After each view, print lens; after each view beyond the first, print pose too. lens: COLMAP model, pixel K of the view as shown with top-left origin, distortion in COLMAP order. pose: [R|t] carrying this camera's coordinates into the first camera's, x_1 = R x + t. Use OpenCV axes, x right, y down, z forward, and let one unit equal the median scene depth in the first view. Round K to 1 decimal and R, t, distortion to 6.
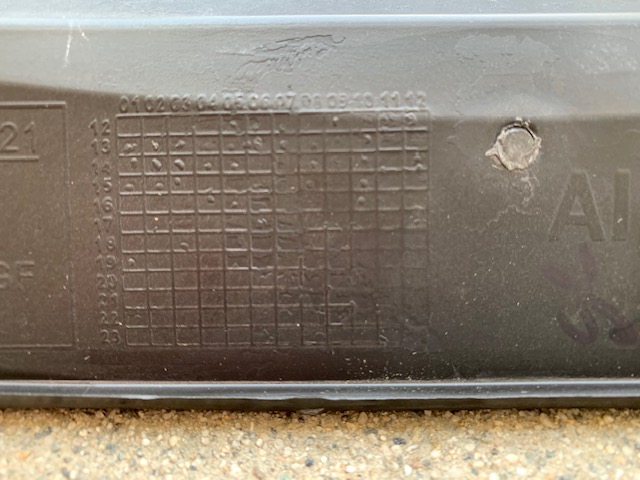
lens RADIAL K [[478.5, 0, 319.1], [0, 478.5, 242.3], [0, 0, 1]] dist [-0.008346, 0.010255]
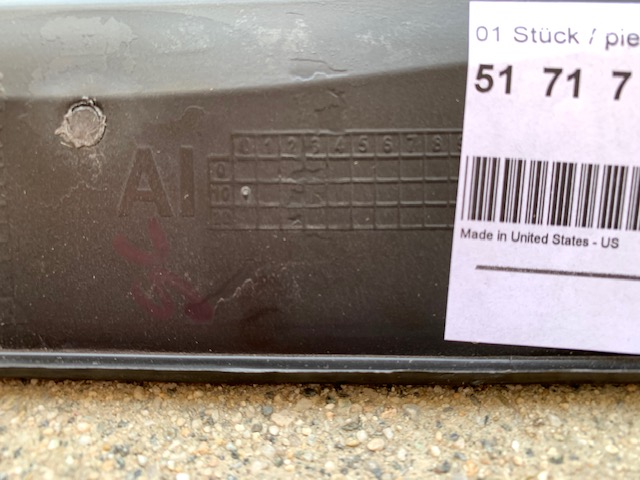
lens RADIAL K [[478.5, 0, 321.3], [0, 478.5, 236.3], [0, 0, 1]] dist [-0.008346, 0.010255]
pose [[0.997019, 0.009065, -0.076626, 0.988437], [-0.009014, 0.999959, 0.001014, 0.034829], [0.076632, -0.000321, 0.997059, 0.010737]]
